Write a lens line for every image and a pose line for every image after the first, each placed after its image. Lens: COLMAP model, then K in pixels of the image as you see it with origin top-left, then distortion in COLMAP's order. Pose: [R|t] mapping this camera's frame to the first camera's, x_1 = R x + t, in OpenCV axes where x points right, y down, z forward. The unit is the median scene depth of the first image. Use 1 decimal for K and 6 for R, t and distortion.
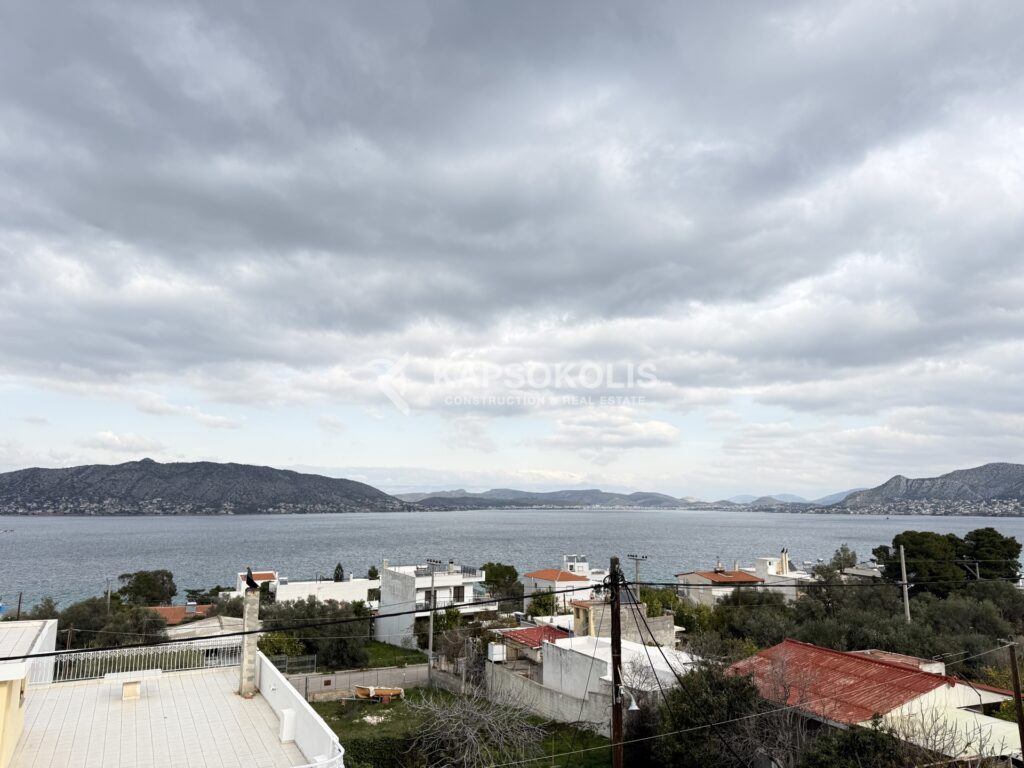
lens RADIAL K [[720.1, 0, 512.0], [0, 720.1, 384.0], [0, 0, 1]] dist [0.091202, -0.128157]
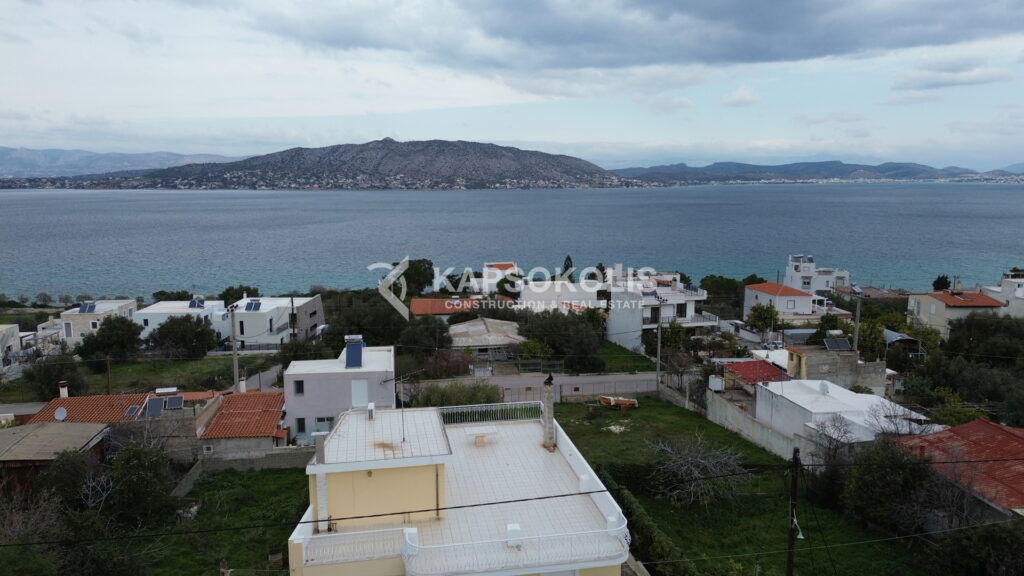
lens RADIAL K [[722.2, 0, 512.0], [0, 722.2, 288.0], [0, 0, 1]] dist [0.090307, -0.094826]
pose [[0.956401, 0.036486, -0.289770, -0.000769], [0.054388, 0.952560, 0.299452, -0.135341], [0.286949, -0.302156, 0.909045, -0.119998]]
